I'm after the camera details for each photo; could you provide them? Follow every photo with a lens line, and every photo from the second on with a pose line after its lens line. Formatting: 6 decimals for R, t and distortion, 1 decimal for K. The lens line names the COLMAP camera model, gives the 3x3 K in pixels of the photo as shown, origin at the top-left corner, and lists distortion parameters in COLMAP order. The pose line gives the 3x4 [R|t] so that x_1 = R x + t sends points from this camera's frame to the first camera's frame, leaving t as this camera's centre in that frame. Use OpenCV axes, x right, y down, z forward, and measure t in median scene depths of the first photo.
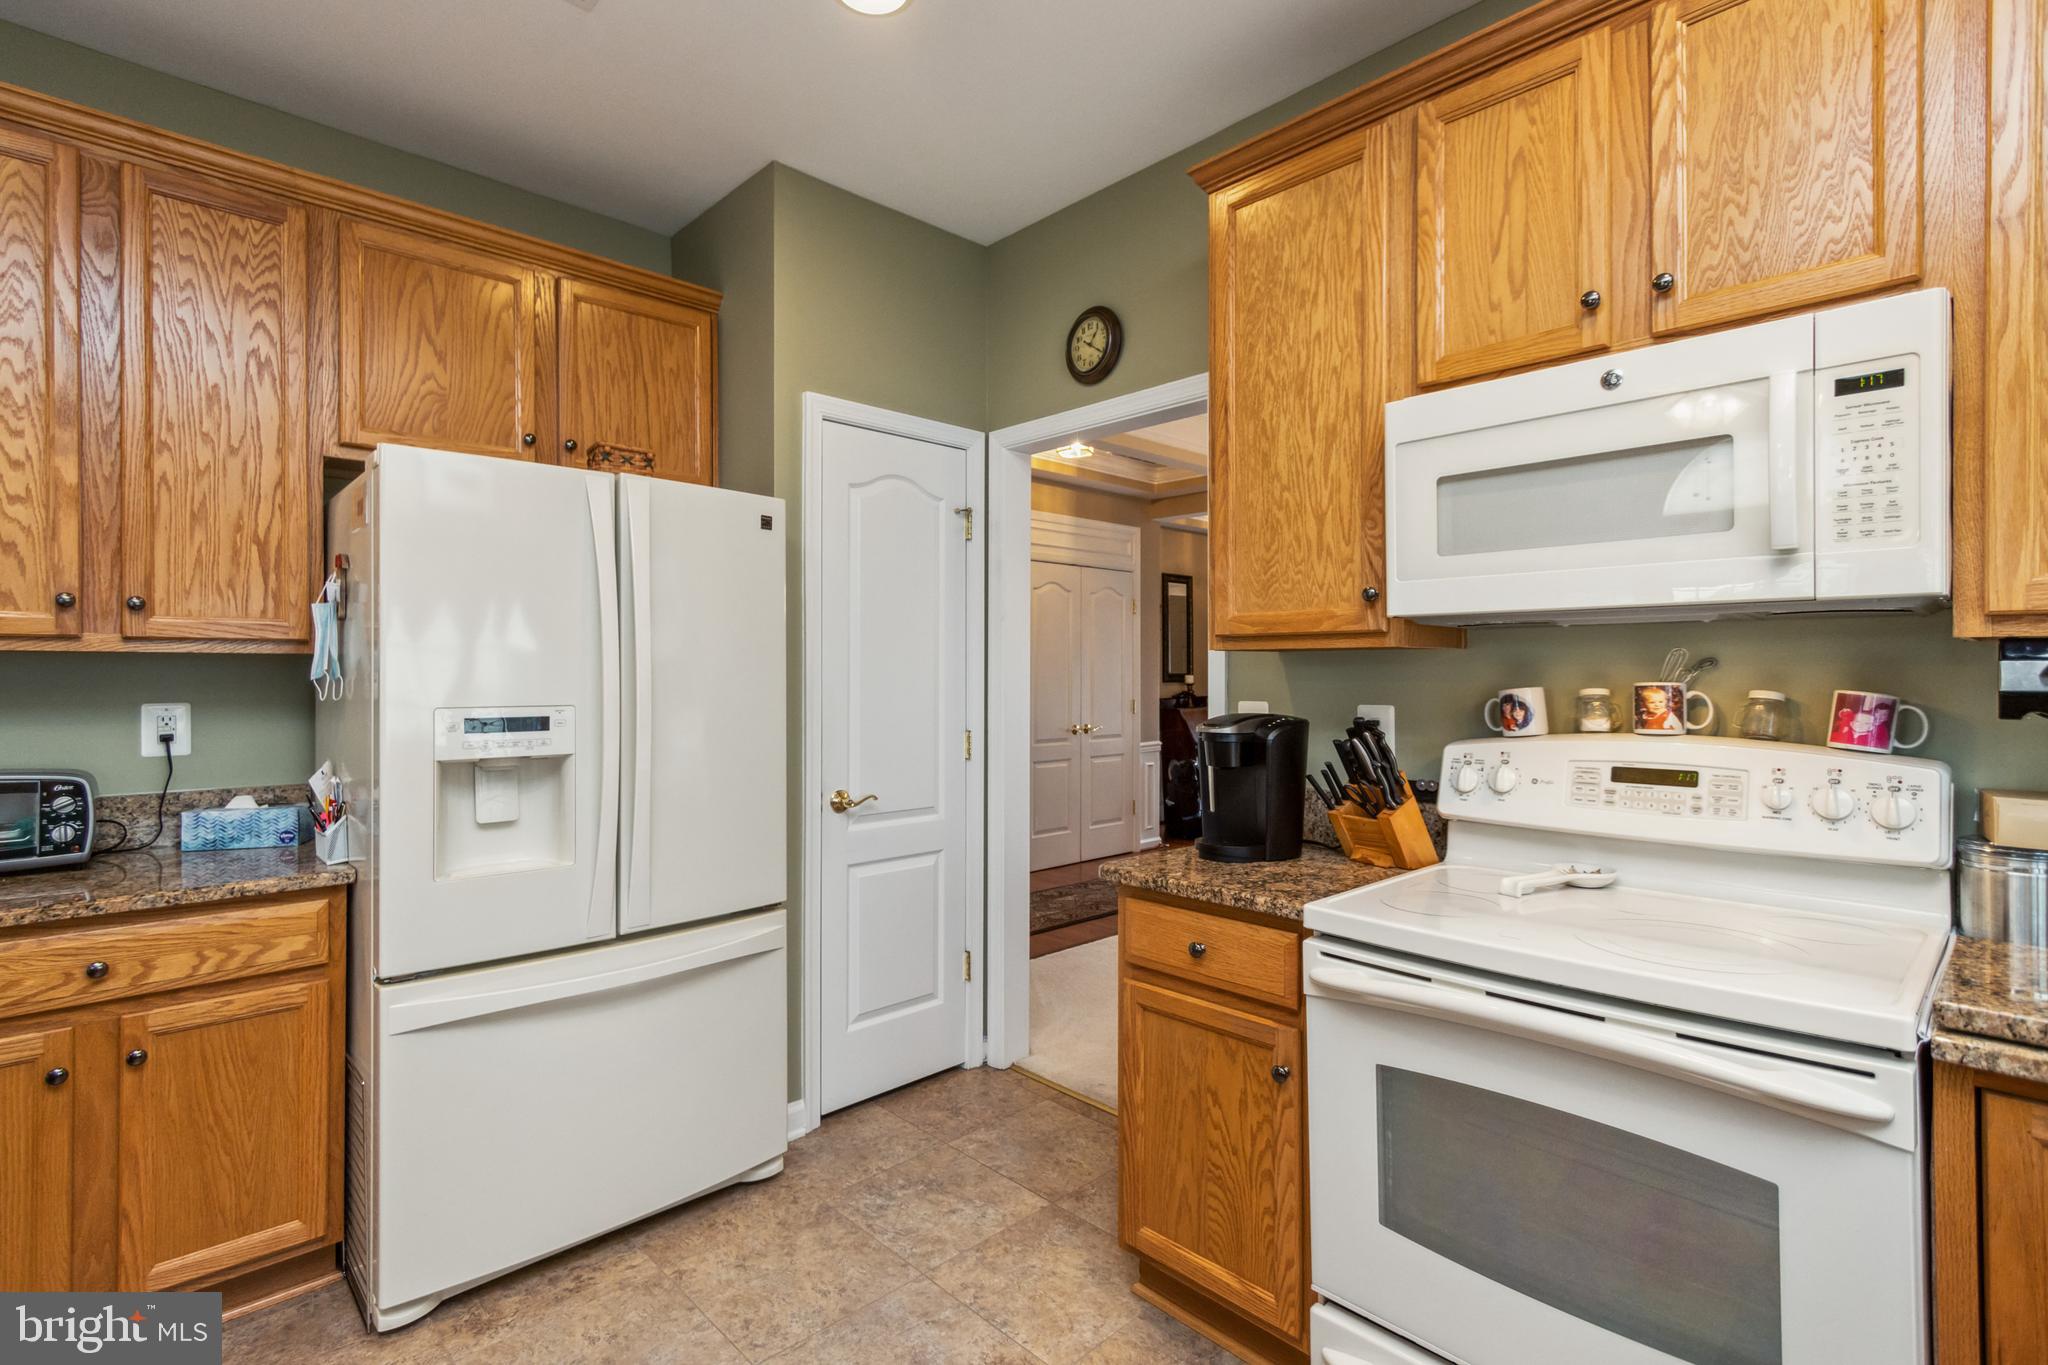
lens RADIAL K [[963.4, 0, 1005.1], [0, 963.4, 672.3], [0, 0, 1]] dist [0.011760, -0.004725]
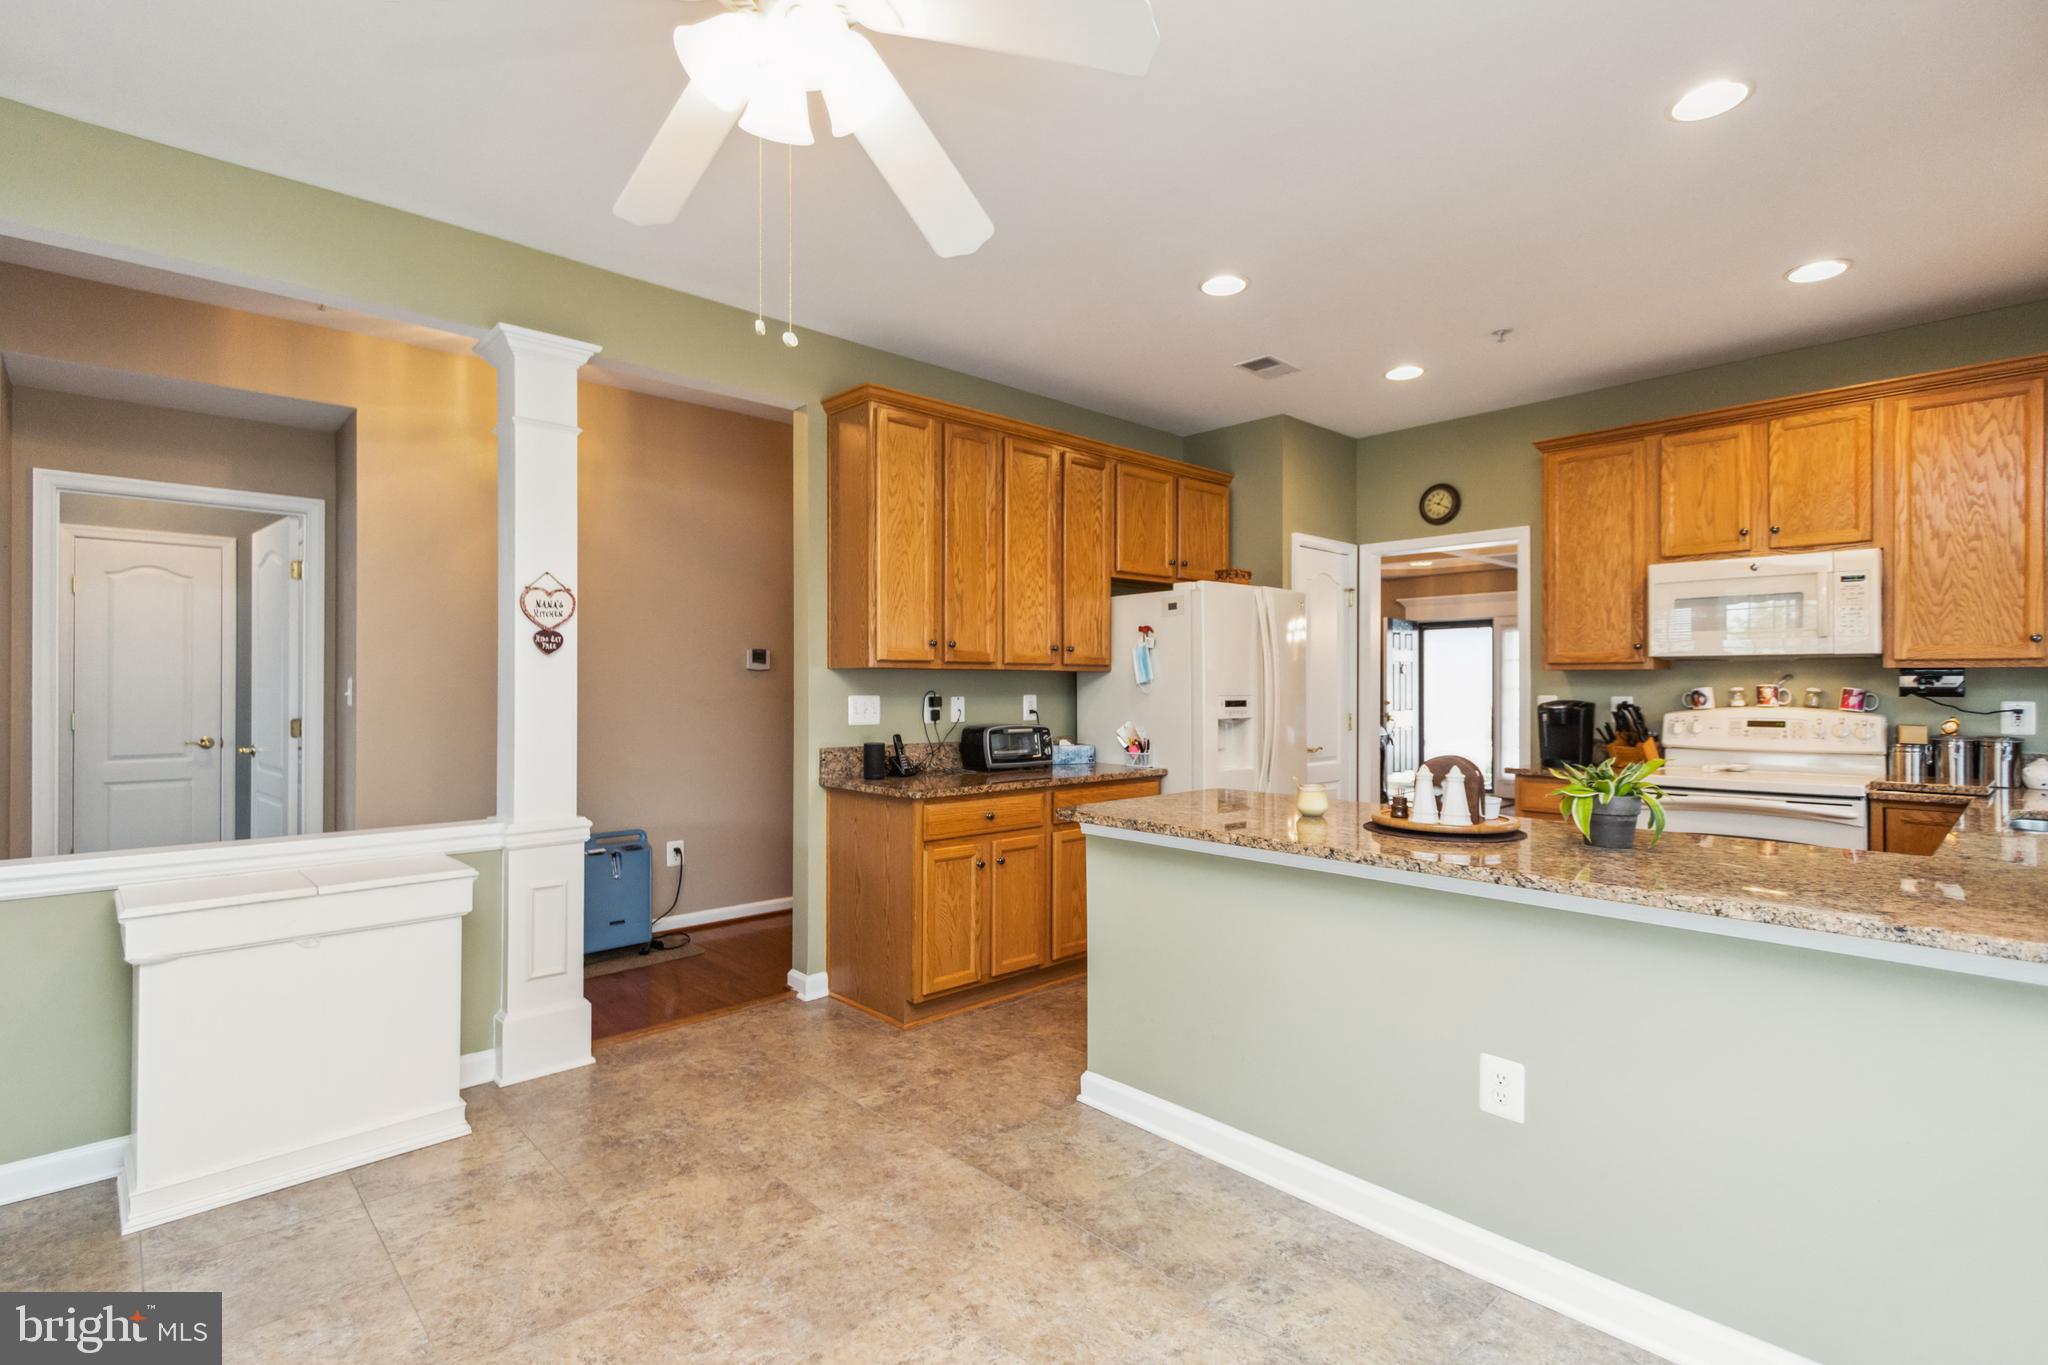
lens RADIAL K [[963.4, 0, 1005.4], [0, 963.4, 681.0], [0, 0, 1]] dist [0.011760, -0.004725]
pose [[0.999957, 0.001991, -0.009039, -1.187844], [-0.002016, 0.999994, -0.002751, 0.011986], [0.009034, 0.002769, 0.999955, -1.411311]]
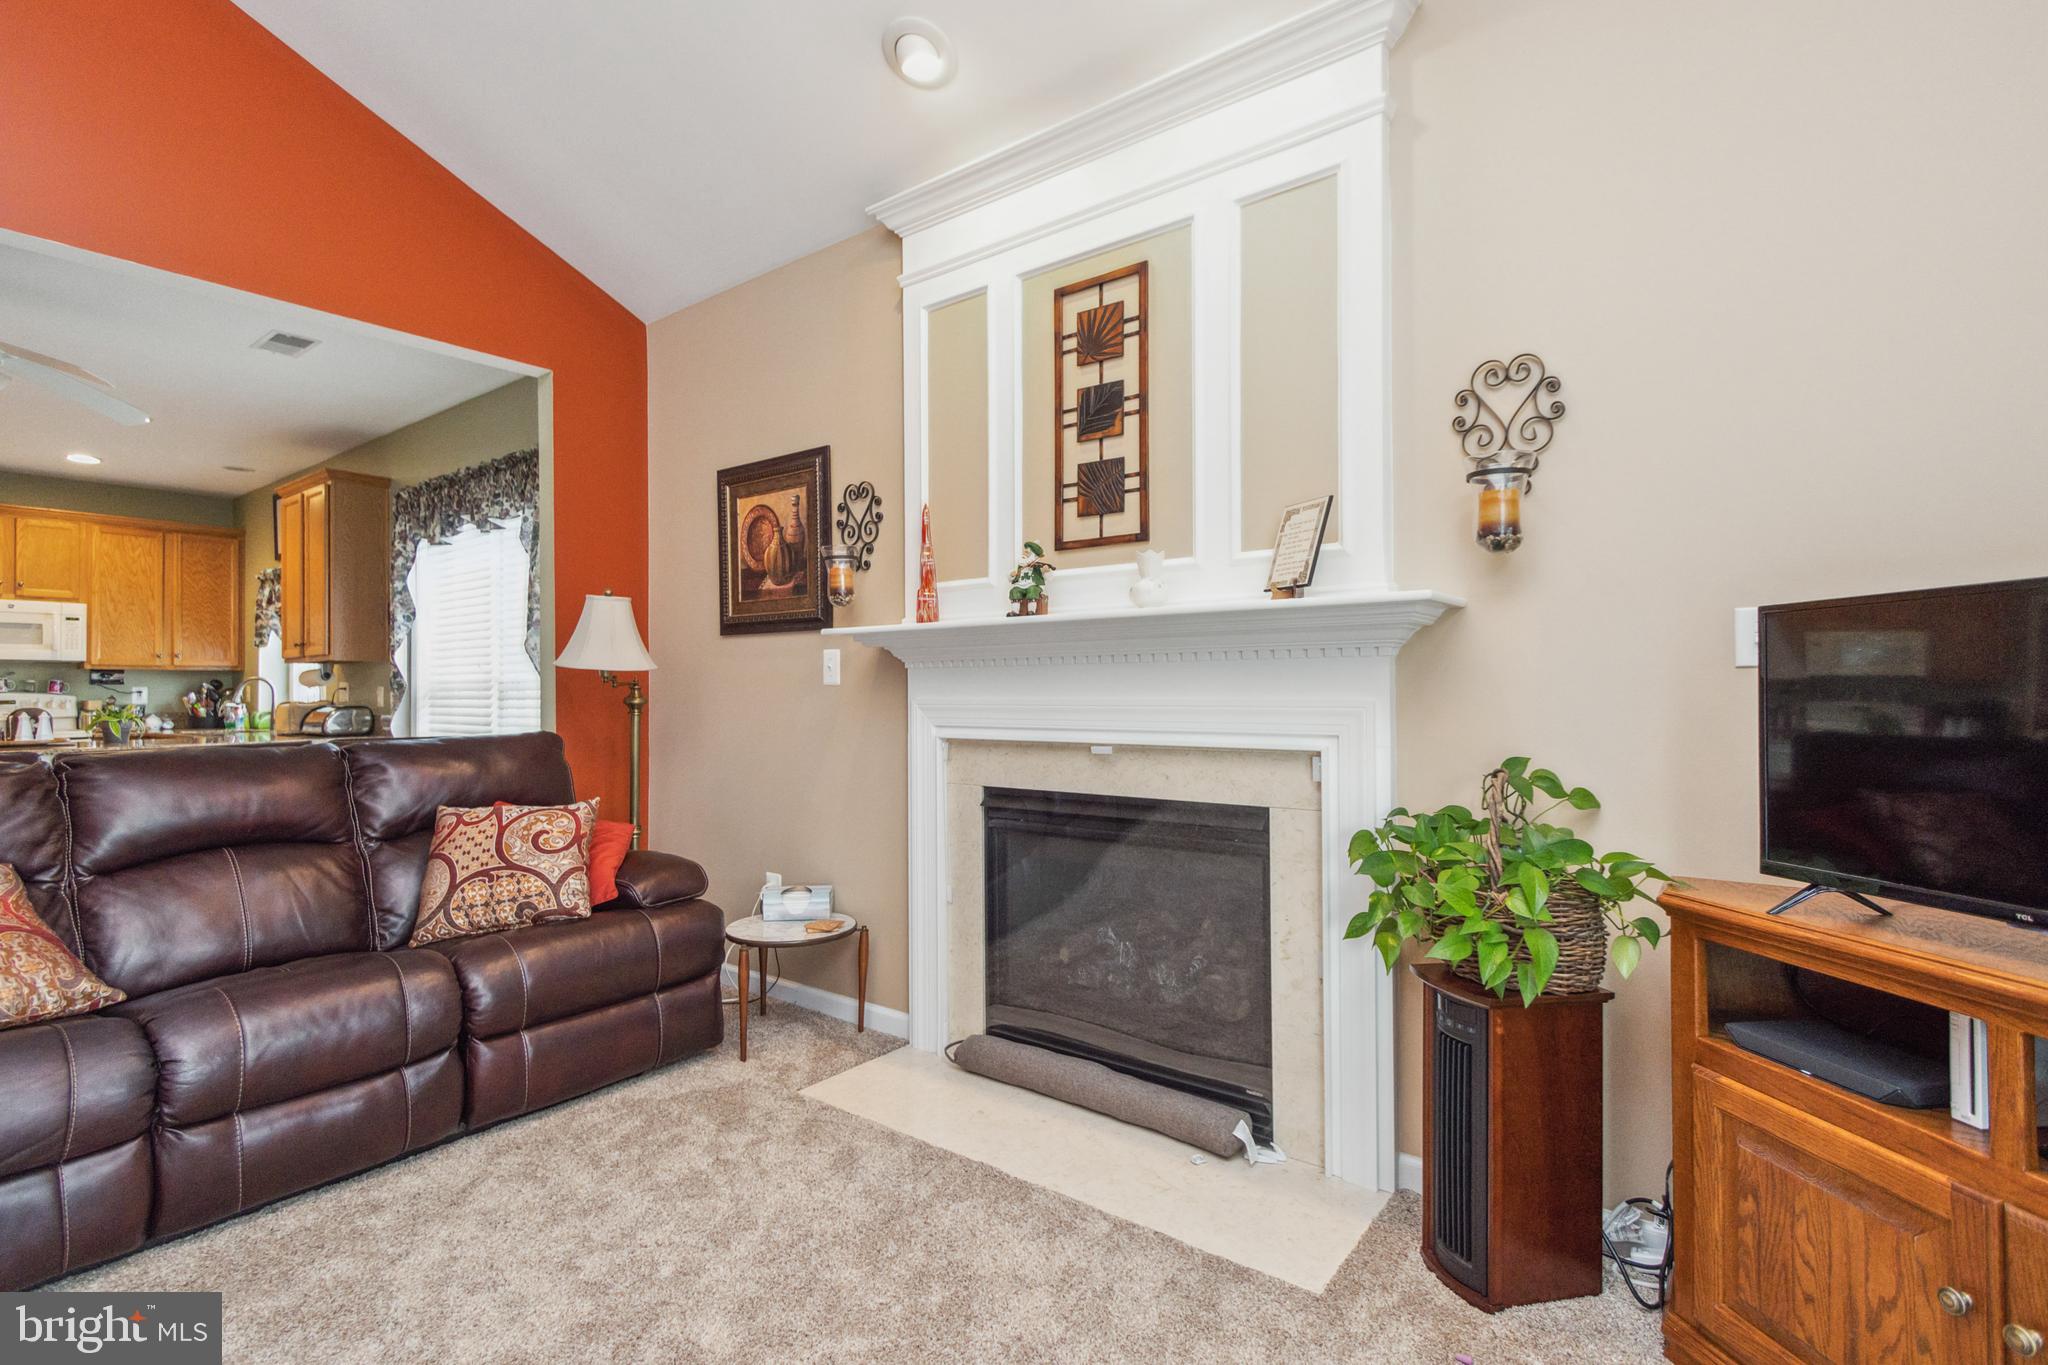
lens RADIAL K [[963.4, 0, 981.6], [0, 963.4, 689.5], [0, 0, 1]] dist [0.011760, -0.004725]
pose [[-0.141477, 0.003324, 0.989936, -3.685511], [0.002109, 0.999993, -0.003057, 0.077421], [-0.989939, 0.001656, -0.141483, -2.300595]]
